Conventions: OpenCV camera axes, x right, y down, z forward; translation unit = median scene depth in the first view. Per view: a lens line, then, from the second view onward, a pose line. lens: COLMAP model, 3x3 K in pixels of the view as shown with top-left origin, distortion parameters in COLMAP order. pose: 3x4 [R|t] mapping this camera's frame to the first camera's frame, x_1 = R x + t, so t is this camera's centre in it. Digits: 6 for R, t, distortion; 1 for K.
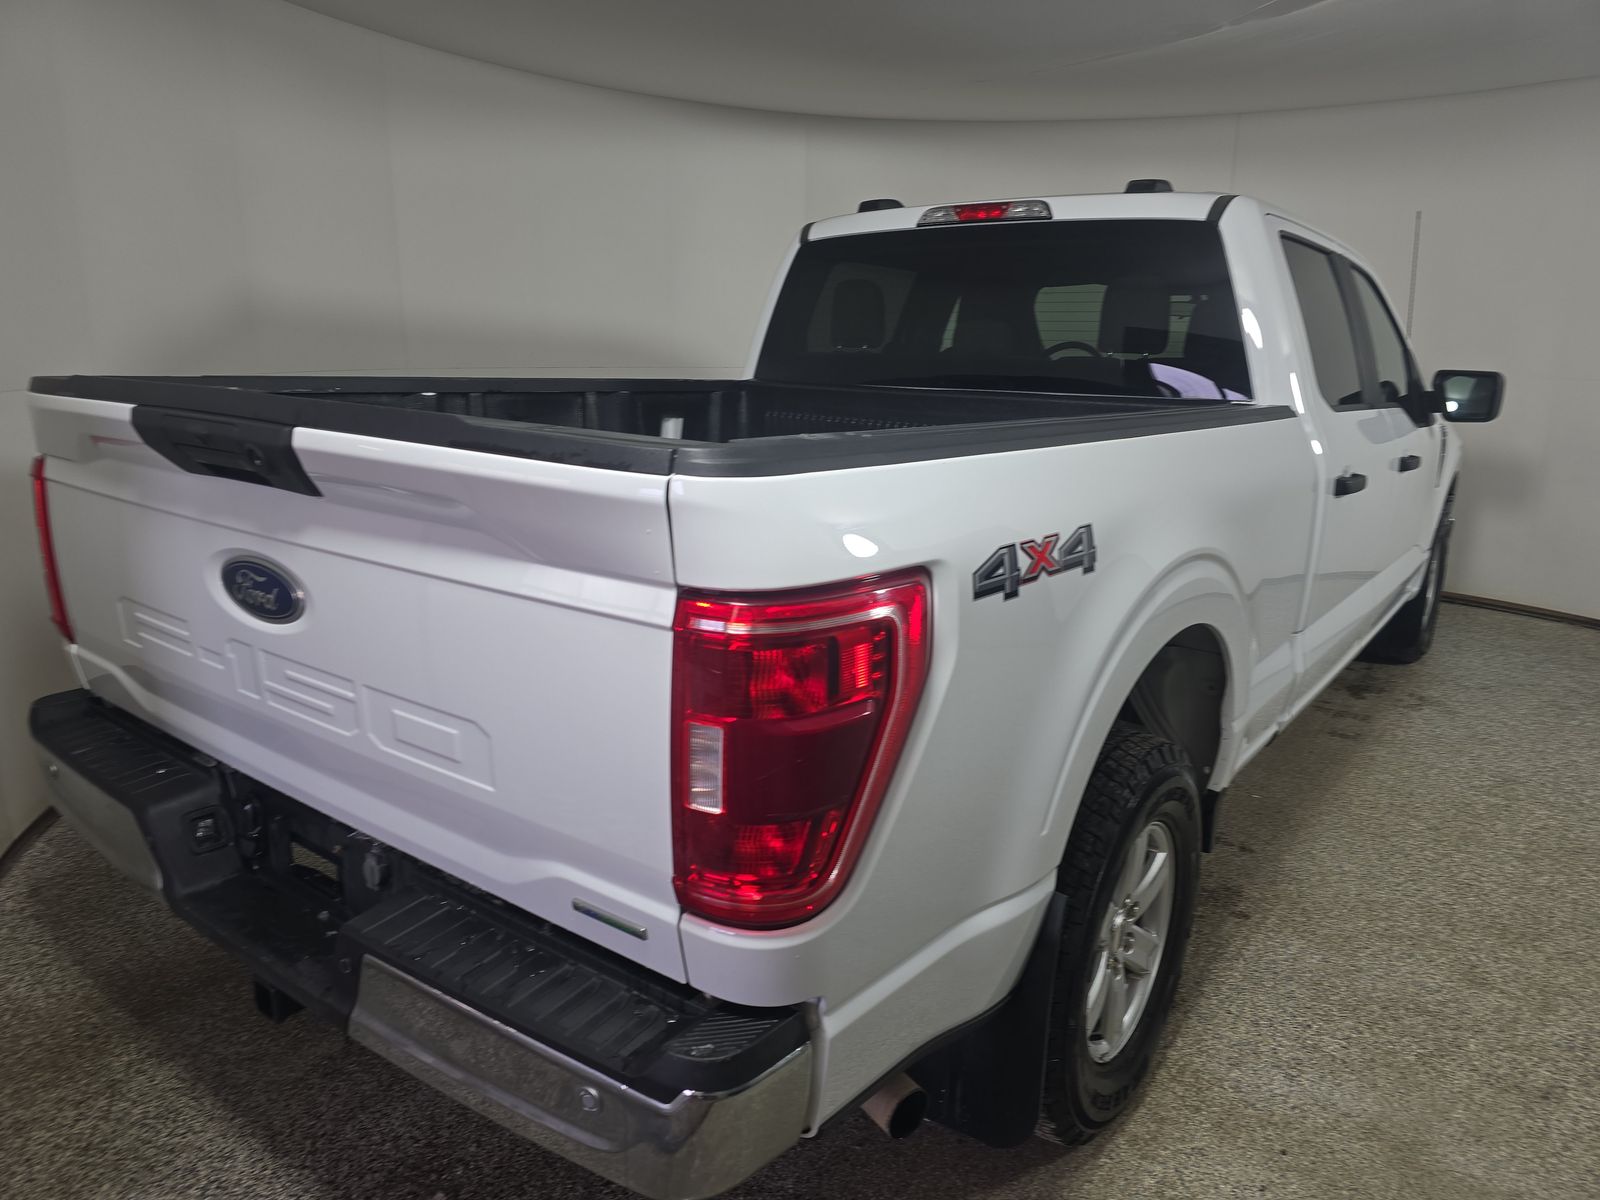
lens RADIAL K [[1080.5, 0, 788.3], [0, 1080.5, 605.7], [0, 0, 1]] dist [0.040556, -0.046304]
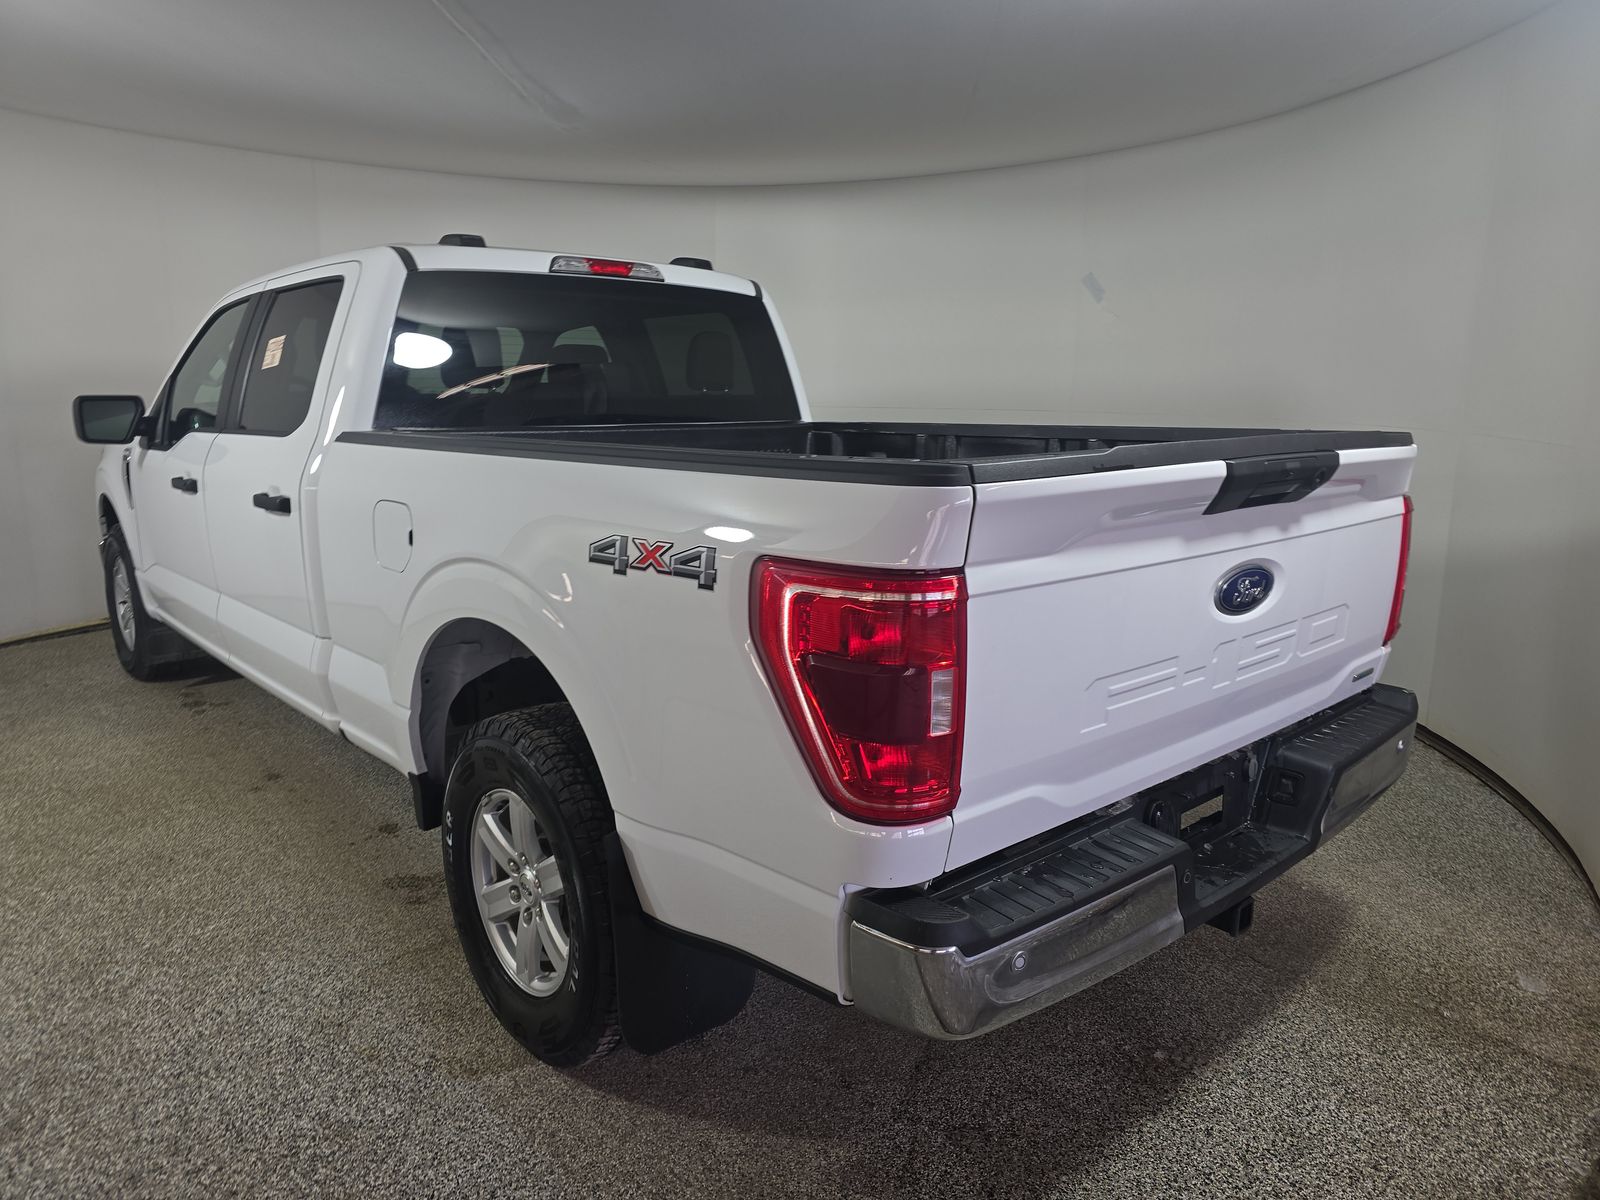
lens RADIAL K [[1080.5, 0, 798.2], [0, 1080.5, 610.8], [0, 0, 1]] dist [0.040556, -0.046304]
pose [[0.186488, -0.218747, 0.957795, -0.975644], [0.227576, 0.958000, 0.174484, -0.180572], [-0.955736, 0.185432, 0.228437, 0.647421]]
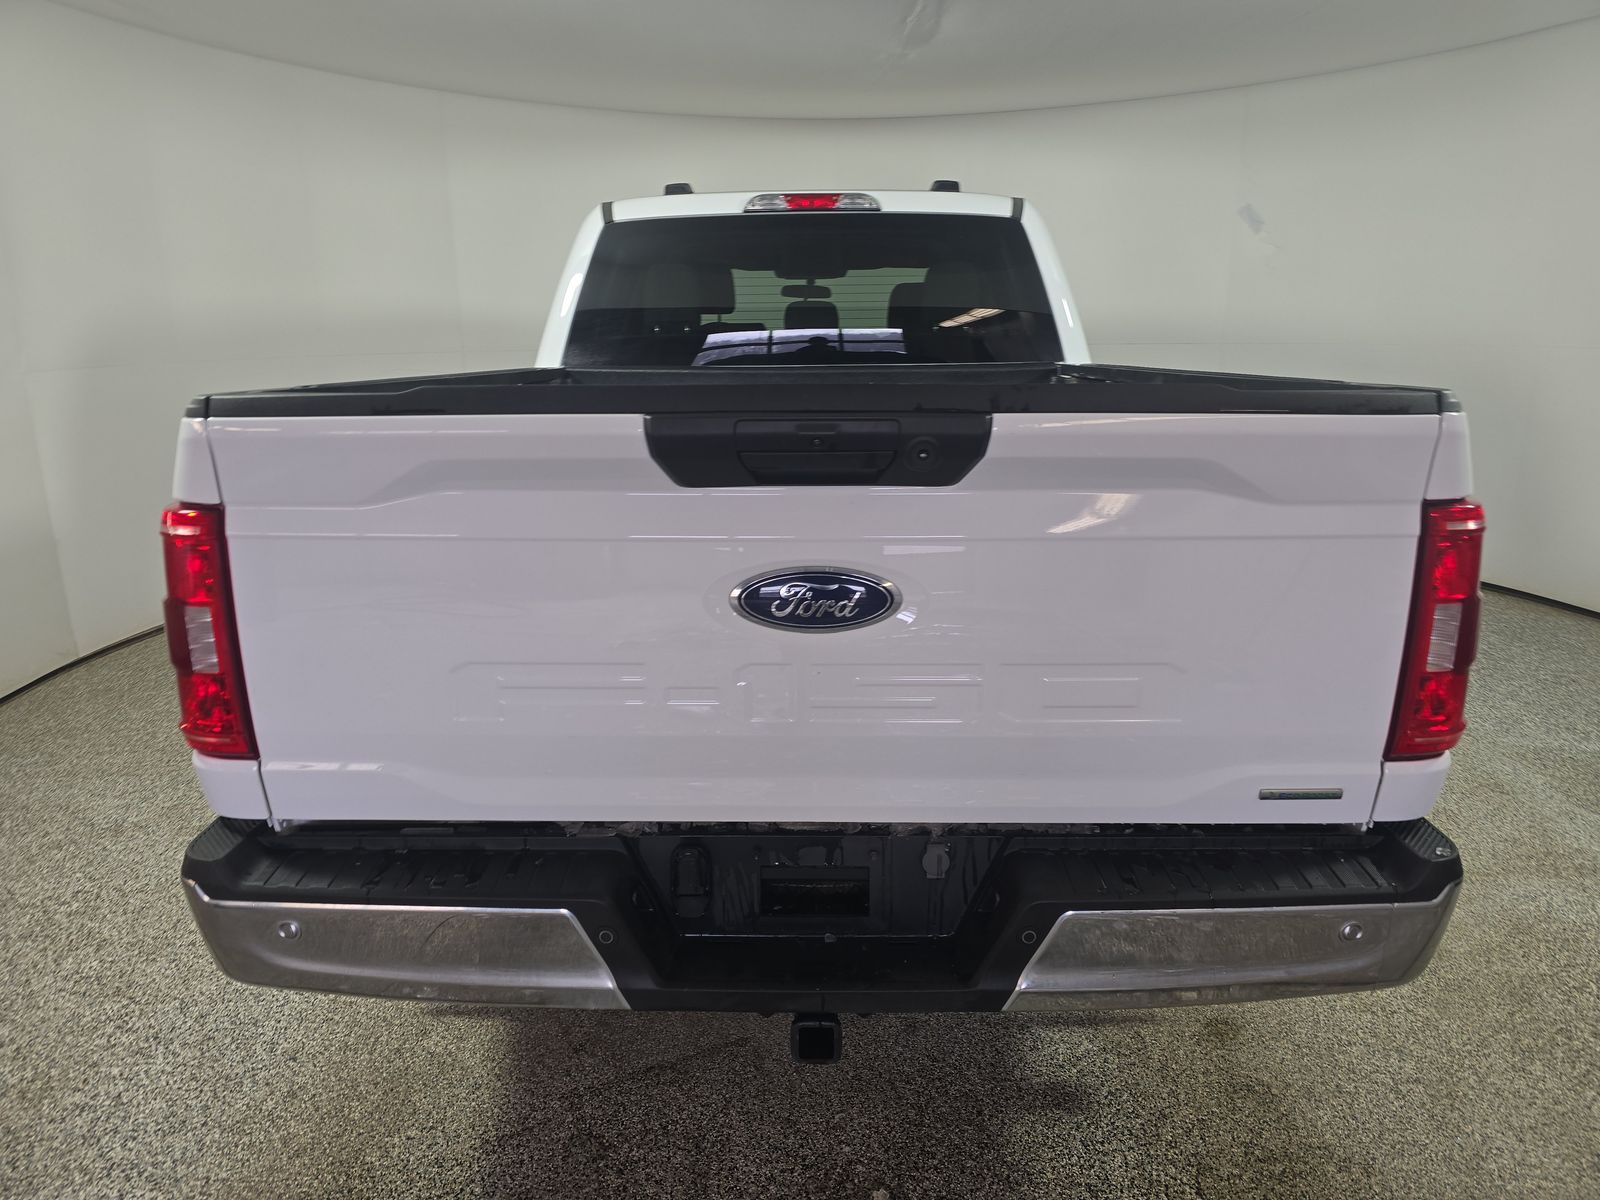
lens RADIAL K [[1080.5, 0, 794.9], [0, 1080.5, 600.1], [0, 0, 1]] dist [0.040556, -0.046304]
pose [[0.809587, -0.168048, 0.562431, -0.538765], [0.160650, 0.984995, 0.063059, -0.039642], [-0.564588, 0.039302, 0.824436, 0.127796]]
